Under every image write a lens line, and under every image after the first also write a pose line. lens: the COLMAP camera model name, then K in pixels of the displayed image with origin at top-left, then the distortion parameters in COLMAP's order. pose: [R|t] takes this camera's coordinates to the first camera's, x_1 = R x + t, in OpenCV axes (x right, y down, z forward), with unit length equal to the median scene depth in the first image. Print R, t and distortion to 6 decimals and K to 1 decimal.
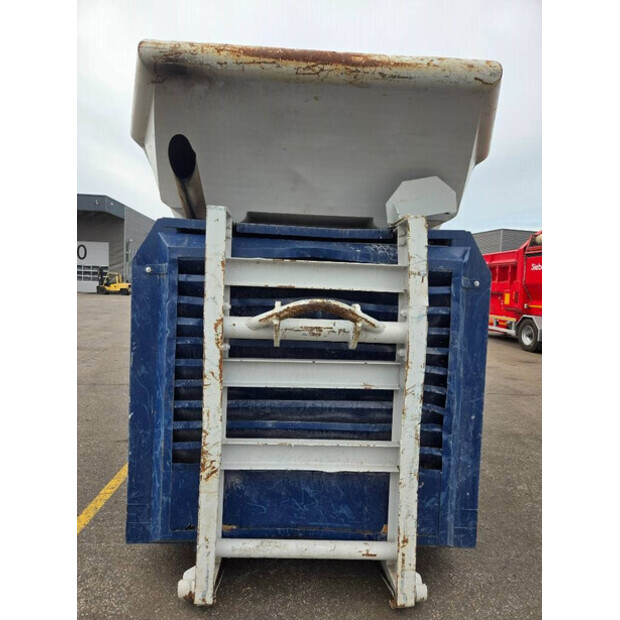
lens RADIAL K [[428.3, 0, 316.3], [0, 428.3, 301.9], [0, 0, 1]] dist [0.084929, -0.078875]
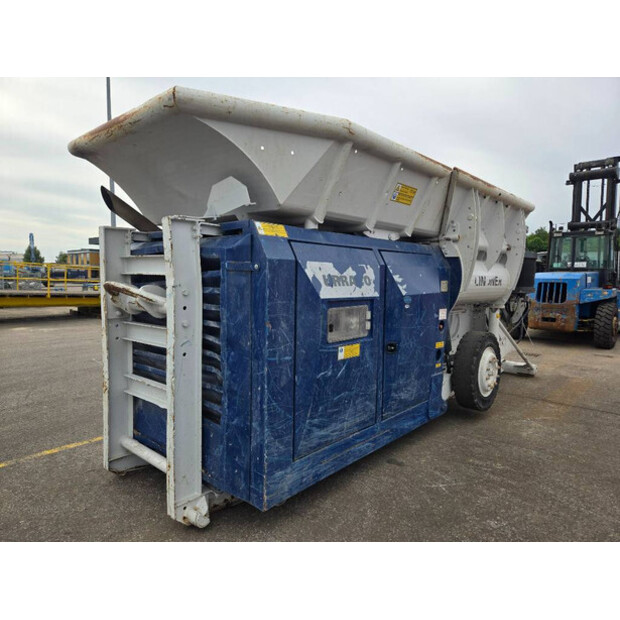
lens RADIAL K [[428.3, 0, 316.3], [0, 428.3, 301.9], [0, 0, 1]] dist [0.084929, -0.078875]
pose [[0.724753, 0.014480, -0.688857, 1.305610], [-0.015837, 0.999865, 0.004355, 0.041321], [0.688827, 0.007753, 0.724884, 0.330870]]
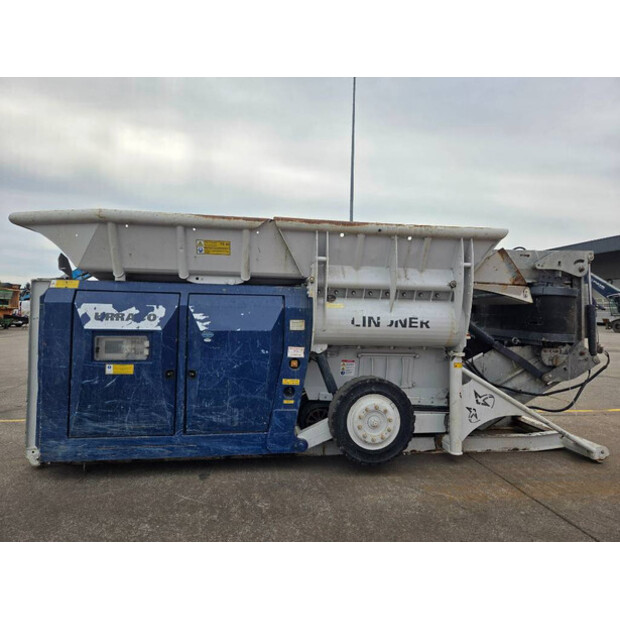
lens RADIAL K [[428.3, 0, 316.3], [0, 428.3, 301.9], [0, 0, 1]] dist [0.084929, -0.078875]
pose [[0.095832, -0.060682, -0.993546, 2.423592], [-0.059461, 0.996009, -0.066568, -0.012292], [0.993620, 0.065457, 0.091842, 2.068291]]
